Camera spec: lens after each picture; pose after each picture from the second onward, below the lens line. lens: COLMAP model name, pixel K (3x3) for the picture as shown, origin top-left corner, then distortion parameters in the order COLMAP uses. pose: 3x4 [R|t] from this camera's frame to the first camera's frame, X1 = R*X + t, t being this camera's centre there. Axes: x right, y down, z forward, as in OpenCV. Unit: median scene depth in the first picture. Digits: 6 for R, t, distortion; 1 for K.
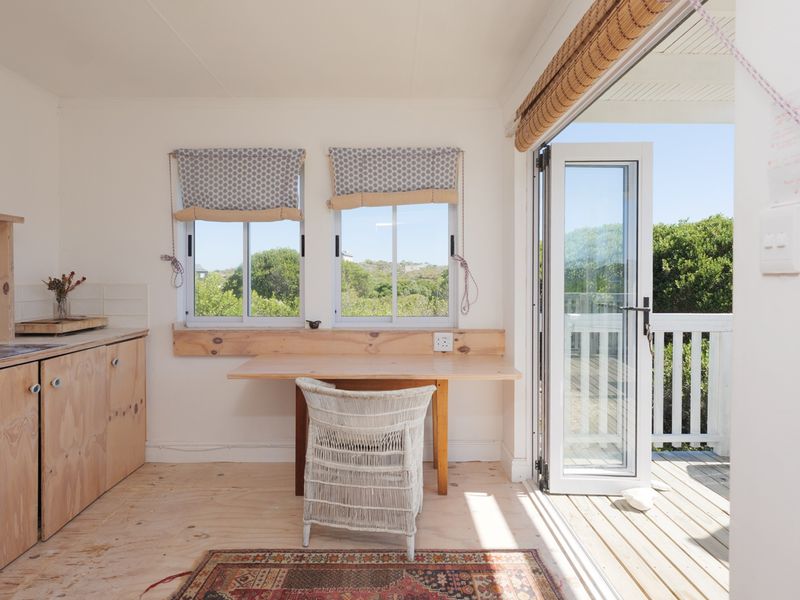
lens RADIAL K [[433.4, 0, 399.0], [0, 433.4, 295.9], [0, 0, 1]] dist [0.000003, 0.000142]
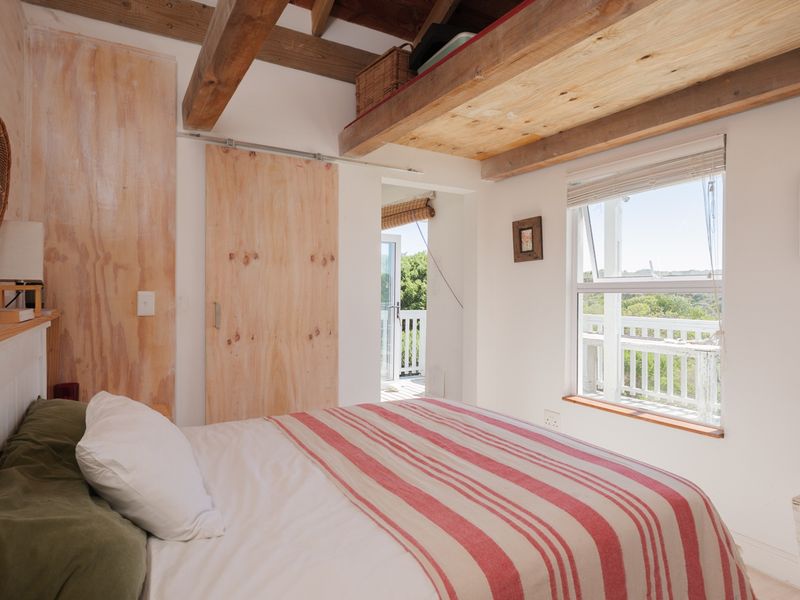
lens RADIAL K [[433.4, 0, 399.6], [0, 433.4, 299.4], [0, 0, 1]] dist [0.000003, 0.000142]
pose [[0.832619, 0.011737, 0.553722, -0.585757], [-0.007576, 0.999923, -0.009802, 0.008868], [-0.553795, 0.003967, 0.832644, -0.773101]]
